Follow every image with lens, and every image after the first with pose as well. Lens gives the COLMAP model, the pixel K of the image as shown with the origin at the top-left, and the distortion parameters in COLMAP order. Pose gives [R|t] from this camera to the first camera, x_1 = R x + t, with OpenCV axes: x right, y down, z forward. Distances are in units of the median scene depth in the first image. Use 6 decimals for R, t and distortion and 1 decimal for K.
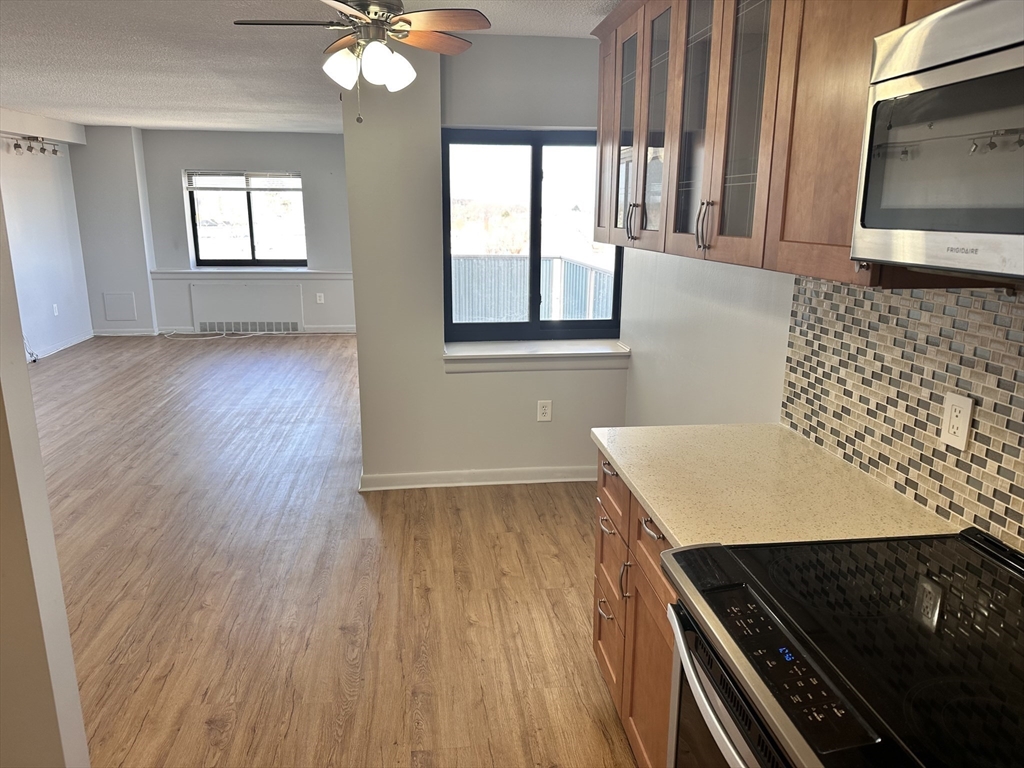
lens RADIAL K [[718.1, 0, 512.0], [0, 718.1, 384.0], [0, 0, 1]] dist [0.149485, -0.221718]
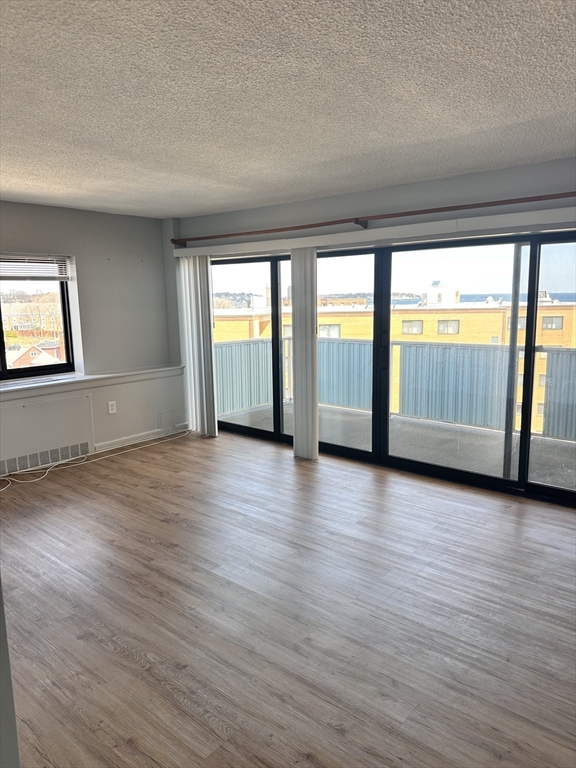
lens RADIAL K [[534.7, 0, 288.0], [0, 534.7, 384.0], [0, 0, 1]] dist [0.026172, -0.042687]
pose [[0.717520, -0.124508, 0.685319, -0.582467], [0.171532, 0.985178, -0.000605, -0.119962], [-0.675086, 0.117989, 0.728242, 0.459134]]
